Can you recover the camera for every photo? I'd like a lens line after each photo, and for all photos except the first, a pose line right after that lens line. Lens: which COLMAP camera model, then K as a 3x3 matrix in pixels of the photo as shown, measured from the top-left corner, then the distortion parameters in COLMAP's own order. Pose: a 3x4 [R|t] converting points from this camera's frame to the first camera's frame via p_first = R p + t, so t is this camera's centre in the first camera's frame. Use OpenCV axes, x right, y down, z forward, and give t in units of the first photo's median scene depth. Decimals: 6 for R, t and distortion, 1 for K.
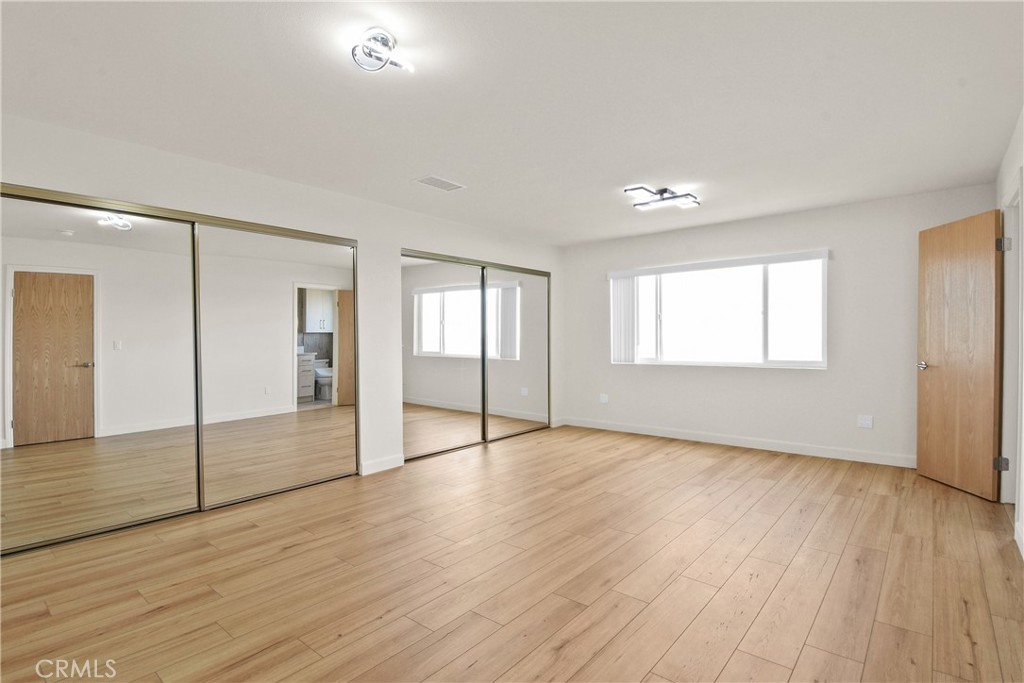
lens RADIAL K [[483.6, 0, 512.0], [0, 483.6, 341.5], [0, 0, 1]] dist [0.000452, 0.000040]
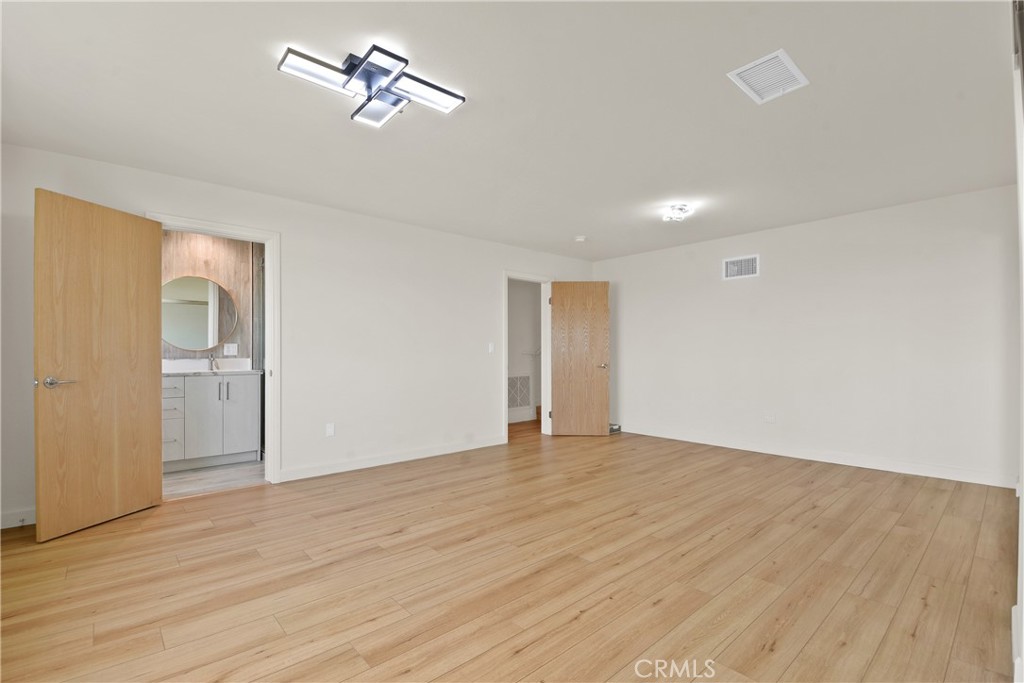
lens RADIAL K [[467.0, 0, 517.3], [0, 467.0, 354.1], [0, 0, 1]] dist [-0.029799, -0.000262]
pose [[-0.991957, 0.014707, 0.125715, 0.103962], [0.015331, 0.999874, 0.003994, 0.016916], [-0.125641, 0.005890, -0.992058, 1.732950]]
